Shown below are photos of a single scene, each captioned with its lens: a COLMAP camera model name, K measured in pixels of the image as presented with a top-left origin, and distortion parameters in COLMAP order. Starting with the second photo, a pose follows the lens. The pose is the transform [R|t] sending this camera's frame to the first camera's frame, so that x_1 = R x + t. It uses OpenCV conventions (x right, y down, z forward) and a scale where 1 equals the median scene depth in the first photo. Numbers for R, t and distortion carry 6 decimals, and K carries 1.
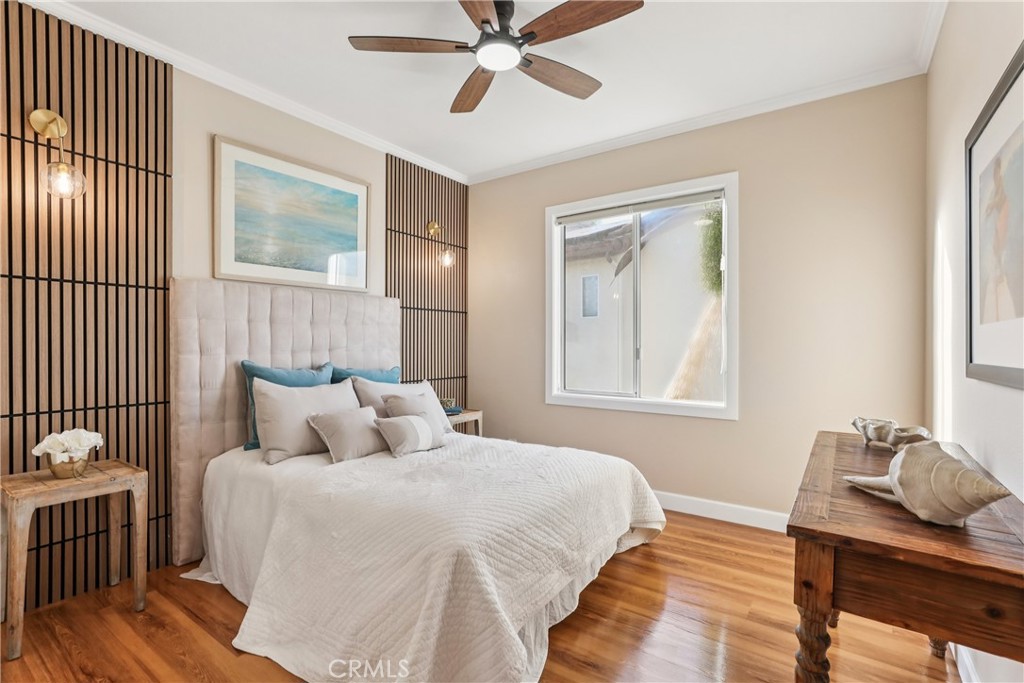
lens RADIAL K [[479.9, 0, 512.5], [0, 479.9, 343.5], [0, 0, 1]] dist [-0.026589, 0.011611]
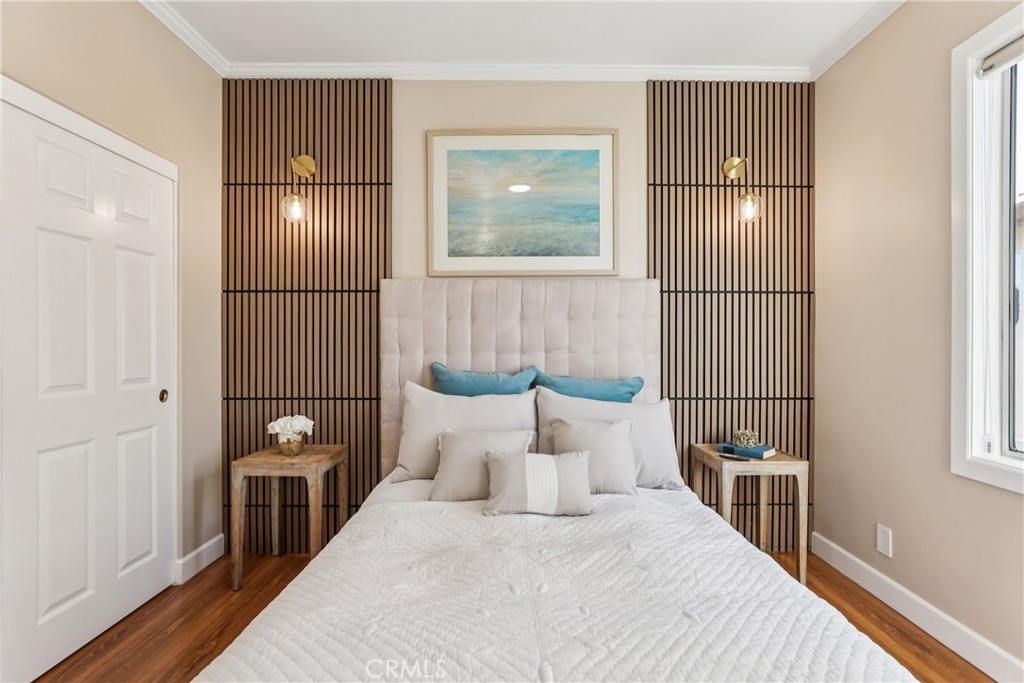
lens RADIAL K [[479.9, 0, 512.8], [0, 479.9, 342.0], [0, 0, 1]] dist [-0.026589, 0.011611]
pose [[0.584239, -0.004544, -0.811569, 0.248765], [-0.001518, 0.999976, -0.006692, 0.003632], [0.811580, 0.005142, 0.584218, 0.510110]]
